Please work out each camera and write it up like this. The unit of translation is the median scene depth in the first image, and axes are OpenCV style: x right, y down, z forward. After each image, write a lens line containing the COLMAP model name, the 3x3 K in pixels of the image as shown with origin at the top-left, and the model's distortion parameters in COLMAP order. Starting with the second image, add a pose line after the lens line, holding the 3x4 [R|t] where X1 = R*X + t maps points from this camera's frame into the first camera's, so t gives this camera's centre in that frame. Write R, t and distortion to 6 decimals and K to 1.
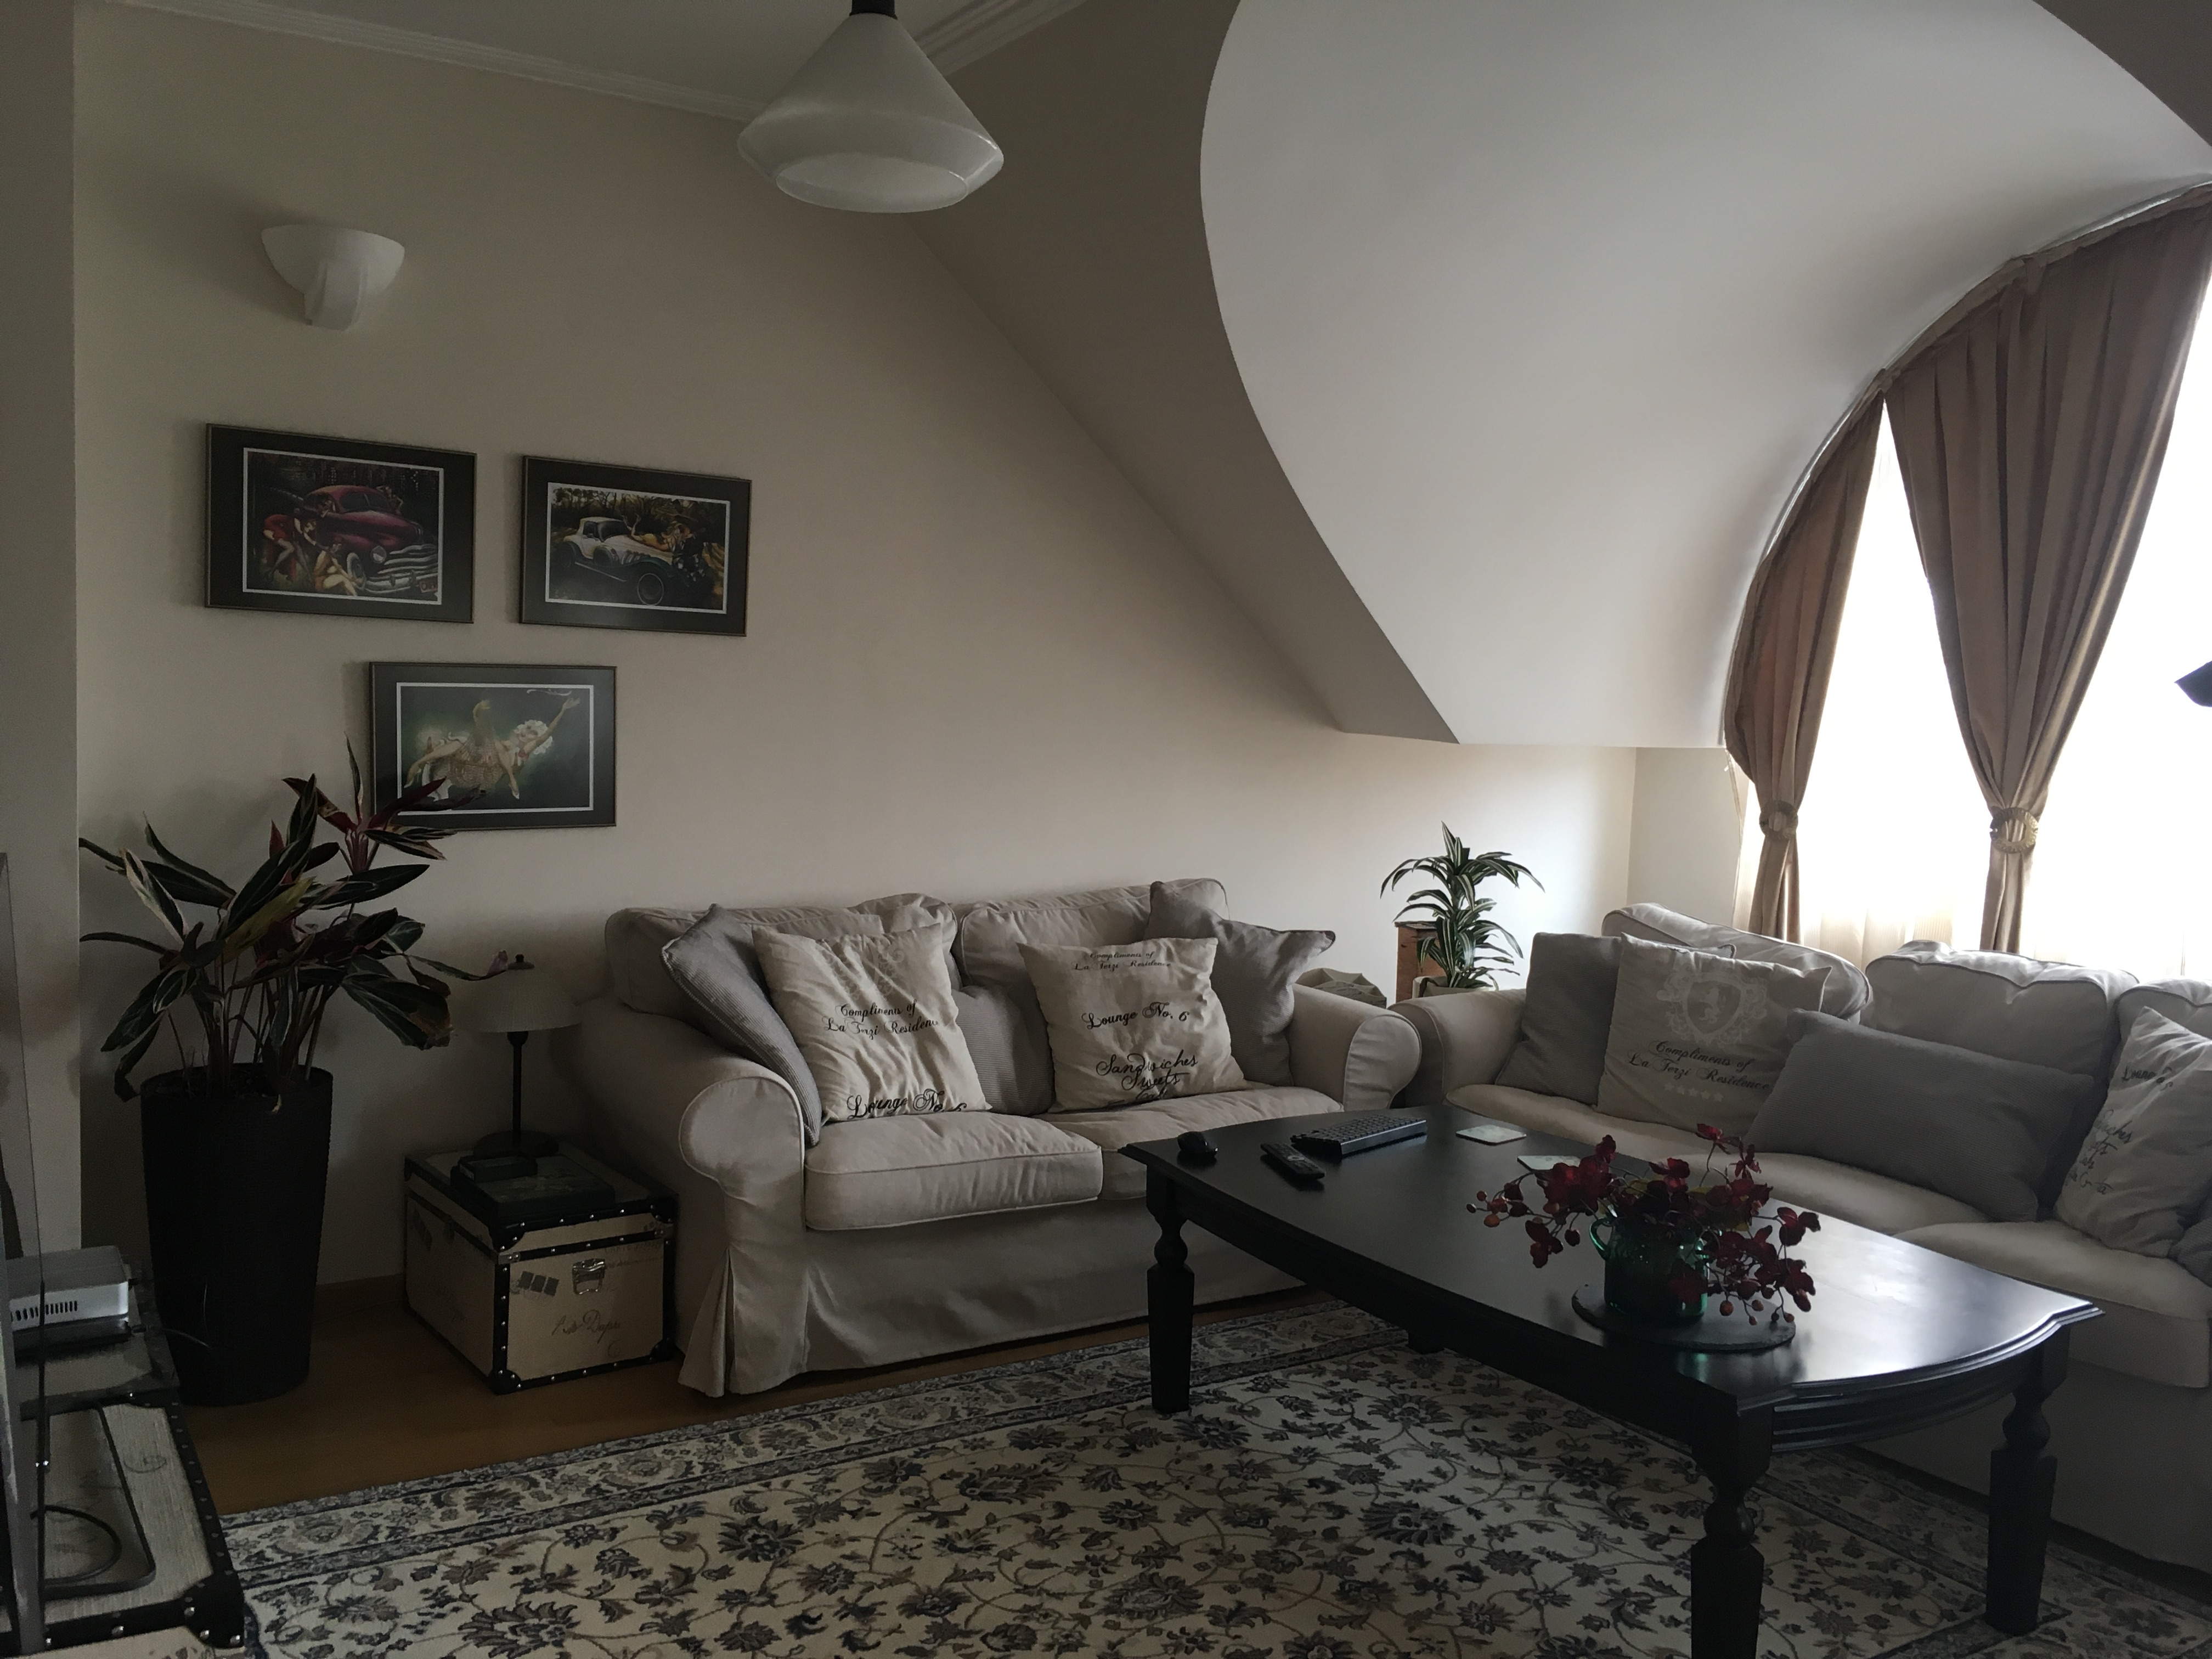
lens RADIAL K [[1865.0, 0, 1103.4], [0, 1865.0, 828.9], [0, 0, 1]] dist [0.061462, -0.076165]
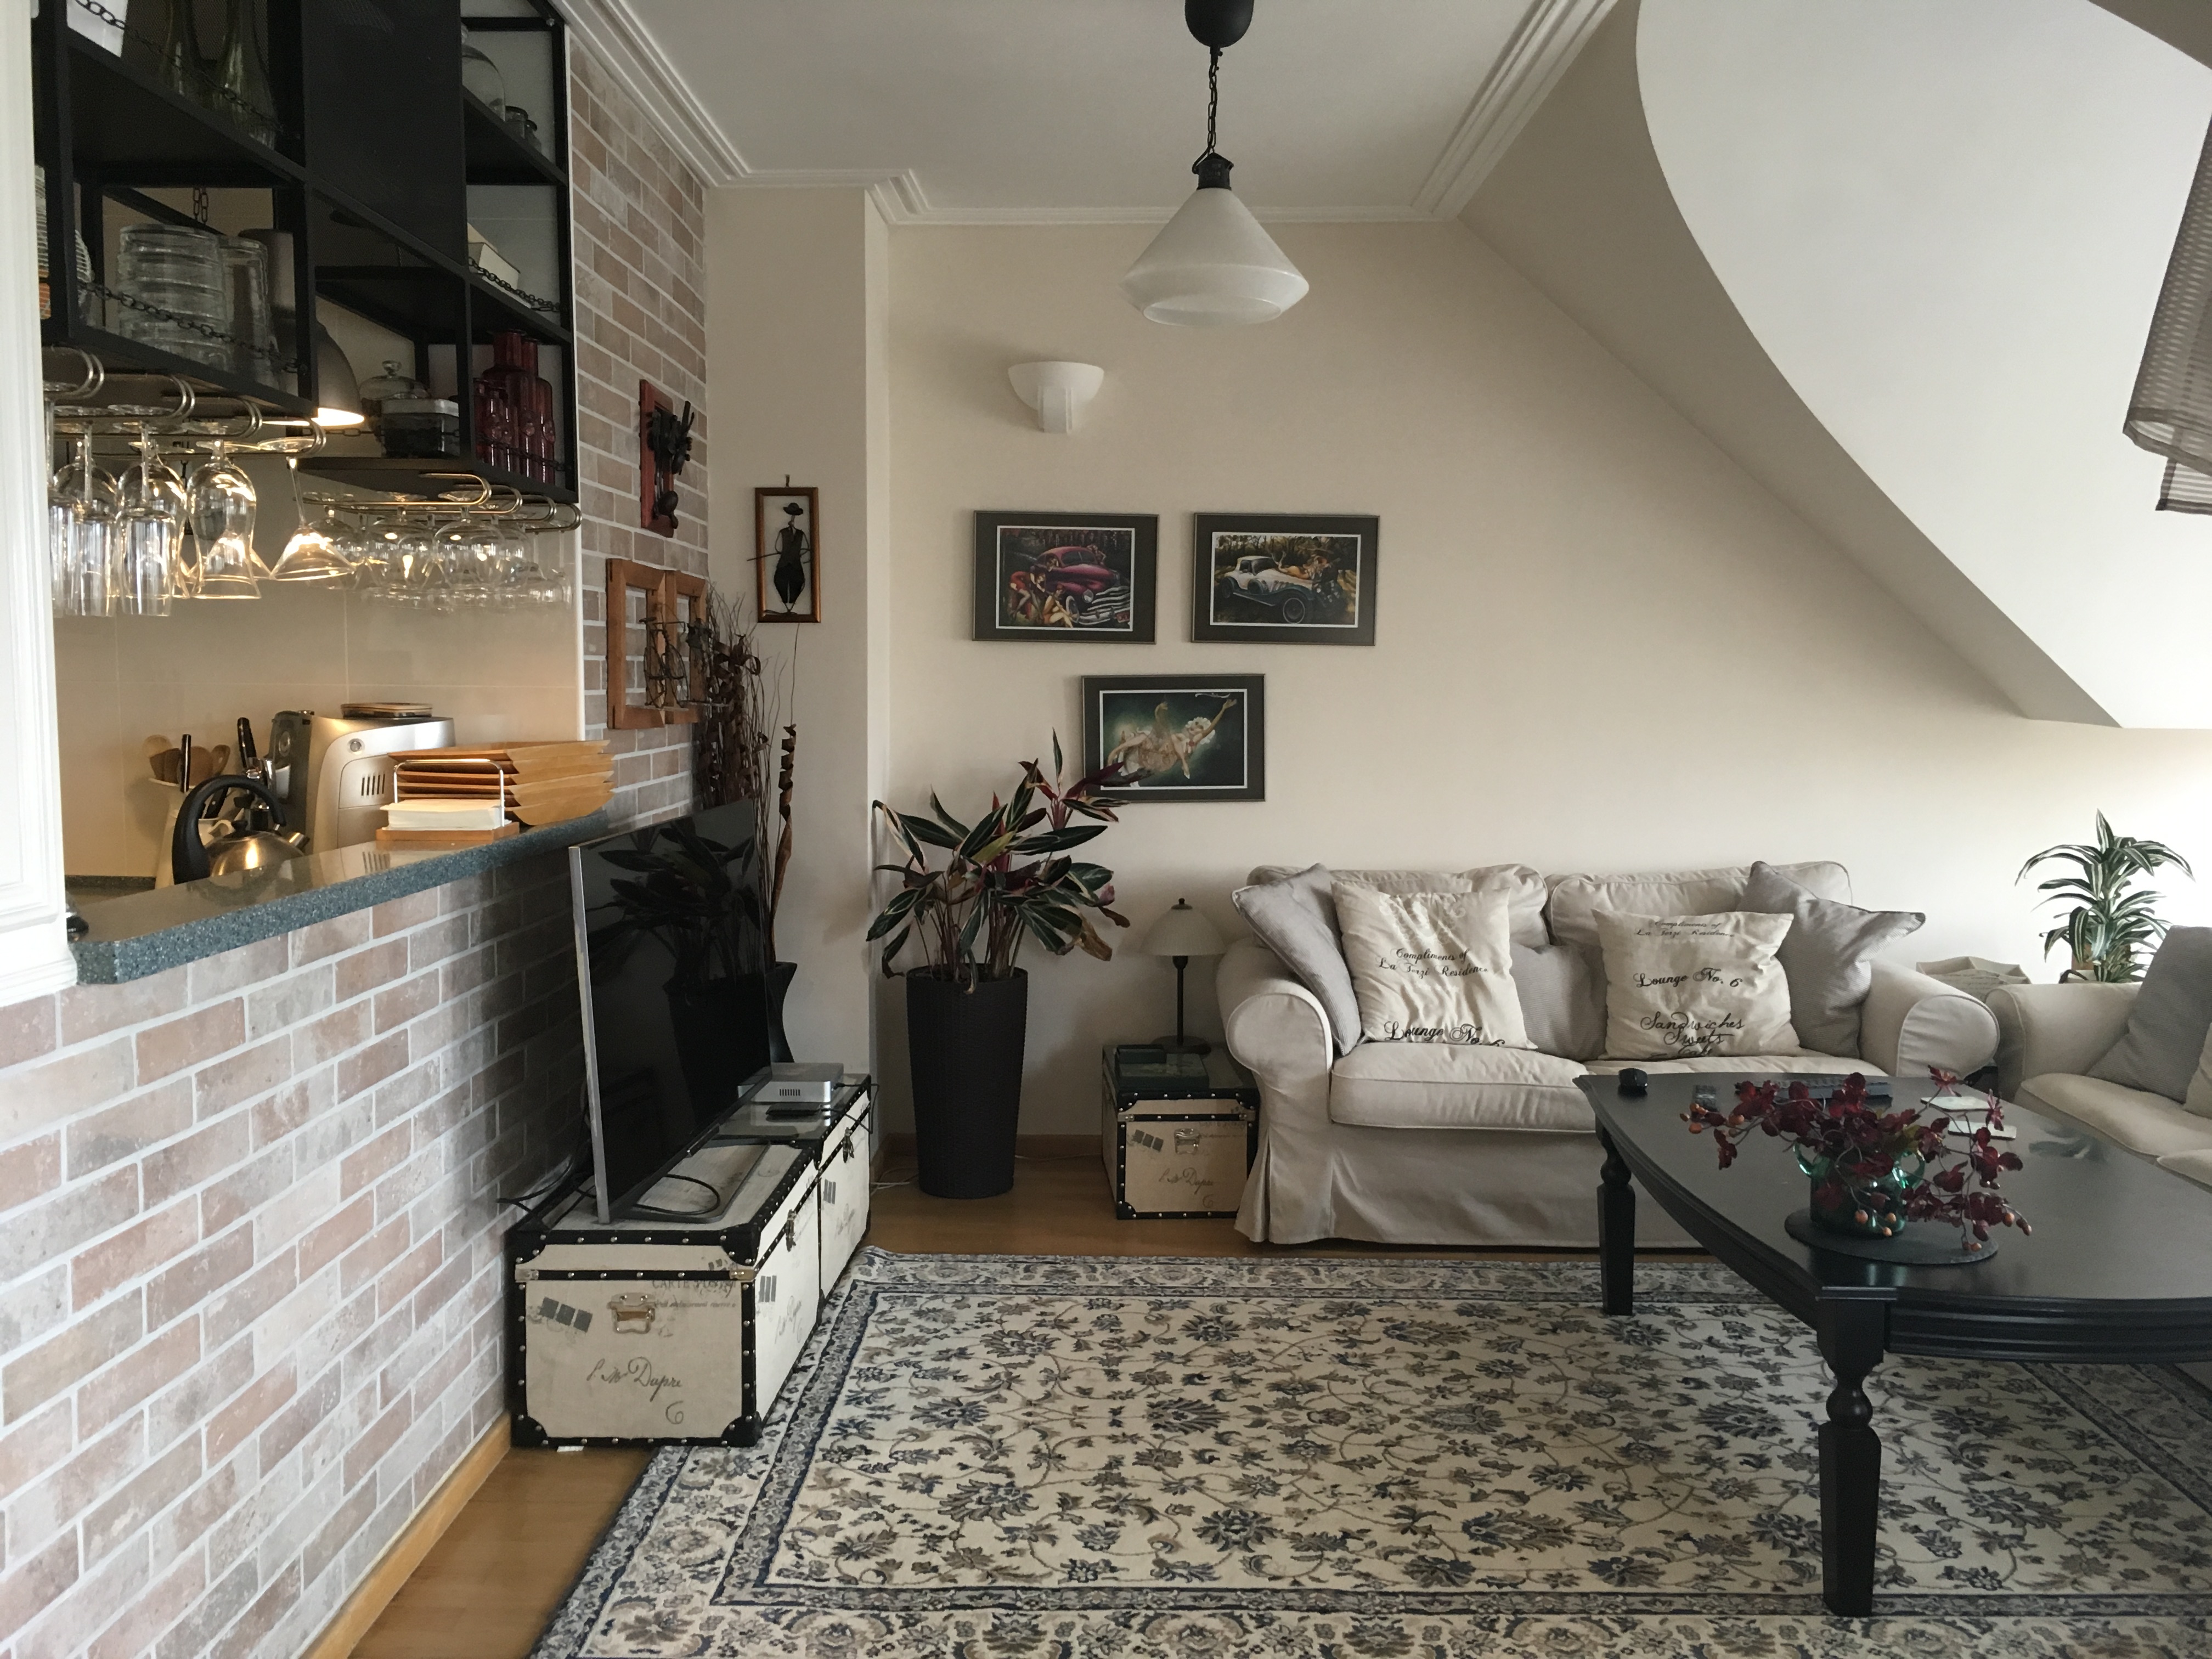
lens RADIAL K [[1865.0, 0, 1113.5], [0, 1865.0, 833.2], [0, 0, 1]] dist [0.061462, -0.076165]
pose [[0.839979, 0.016970, -0.542353, 0.372261], [-0.019679, 0.999806, 0.000806, 0.023466], [0.542262, 0.009997, 0.840150, -0.117112]]
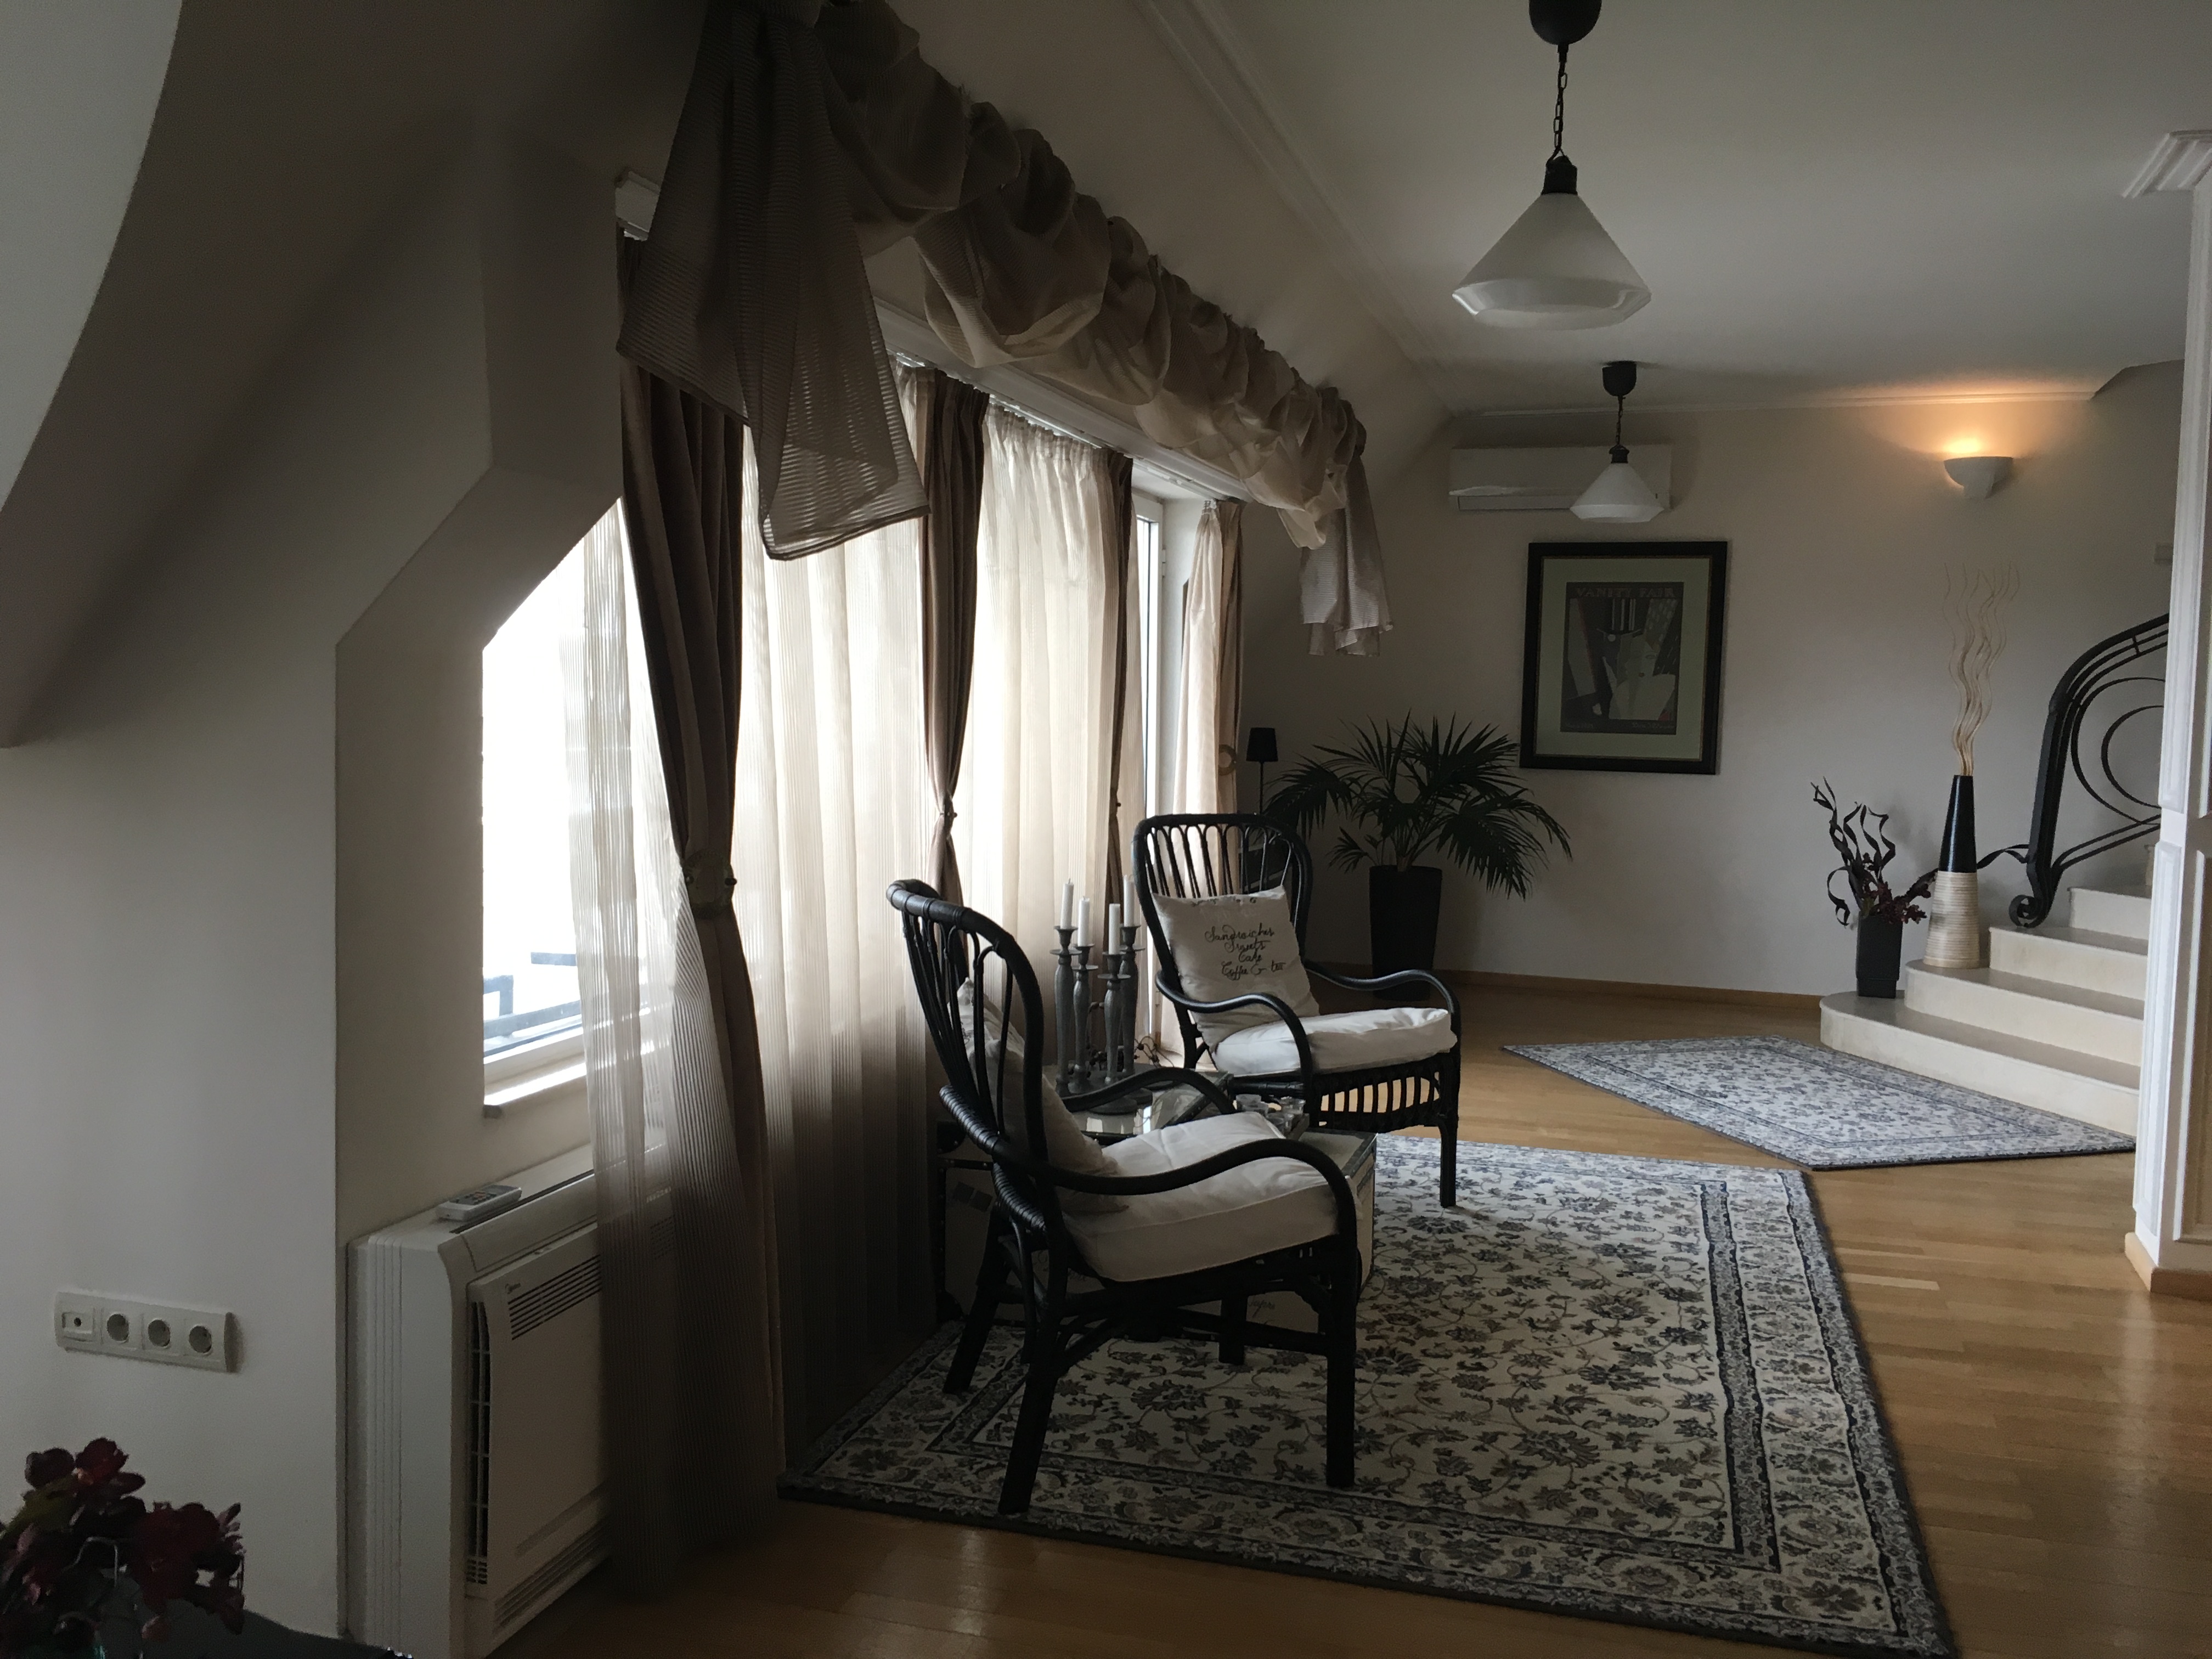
lens RADIAL K [[1865.0, 0, 1112.3], [0, 1865.0, 832.6], [0, 0, 1]] dist [0.061462, -0.076165]
pose [[-0.750572, 0.008896, -0.660729, 0.917605], [-0.088570, 0.989532, 0.113936, -0.082116], [0.654826, 0.144038, -0.741927, 1.450295]]
